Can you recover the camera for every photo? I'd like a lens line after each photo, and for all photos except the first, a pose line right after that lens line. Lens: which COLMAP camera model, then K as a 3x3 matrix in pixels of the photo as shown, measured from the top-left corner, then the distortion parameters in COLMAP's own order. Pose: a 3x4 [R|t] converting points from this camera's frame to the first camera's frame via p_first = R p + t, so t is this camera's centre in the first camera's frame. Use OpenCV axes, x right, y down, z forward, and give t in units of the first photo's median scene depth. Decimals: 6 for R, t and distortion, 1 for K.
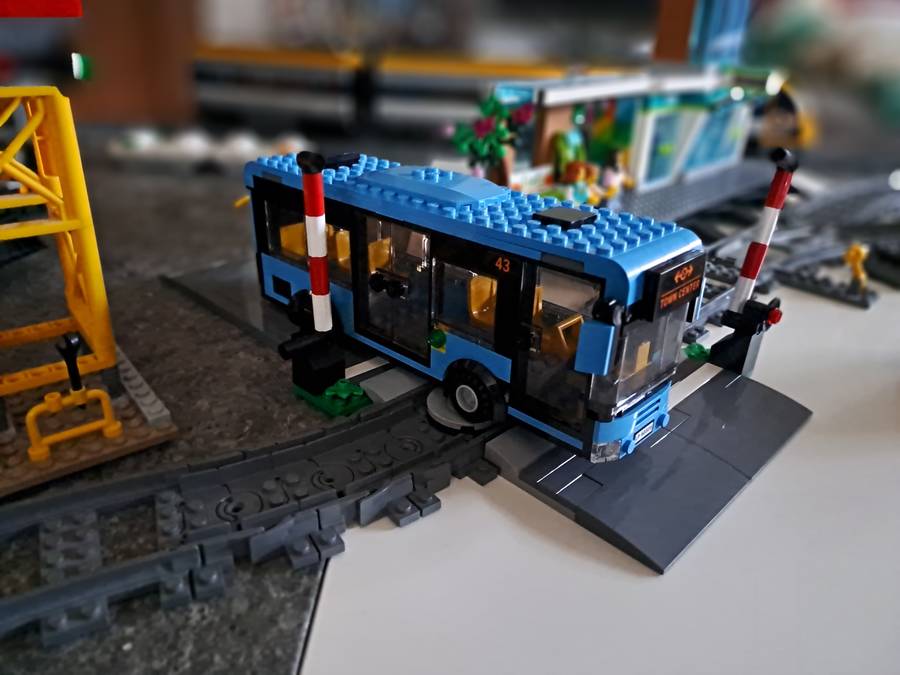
lens RADIAL K [[691.9, 0, 435.4], [0, 691.9, 338.7], [0, 0, 1]] dist [0.017111, -0.006463]
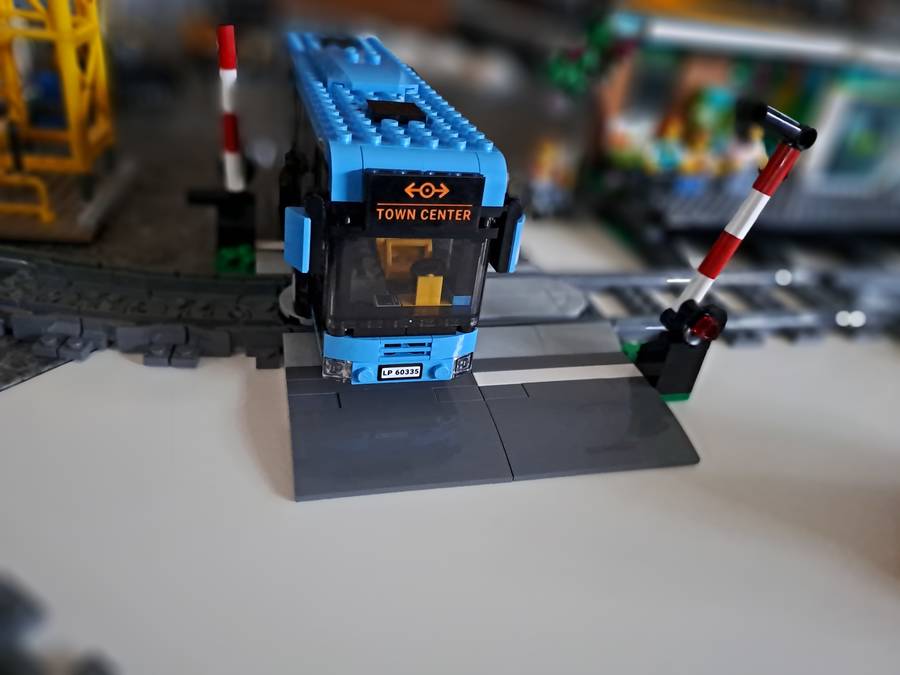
lens RADIAL K [[691.9, 0, 435.4], [0, 691.9, 338.7], [0, 0, 1]] dist [0.017111, -0.006463]
pose [[0.858009, 0.336305, -0.388227, 0.620640], [-0.312898, 0.941635, 0.124173, -0.026612], [0.407328, 0.014934, 0.913160, 0.194707]]
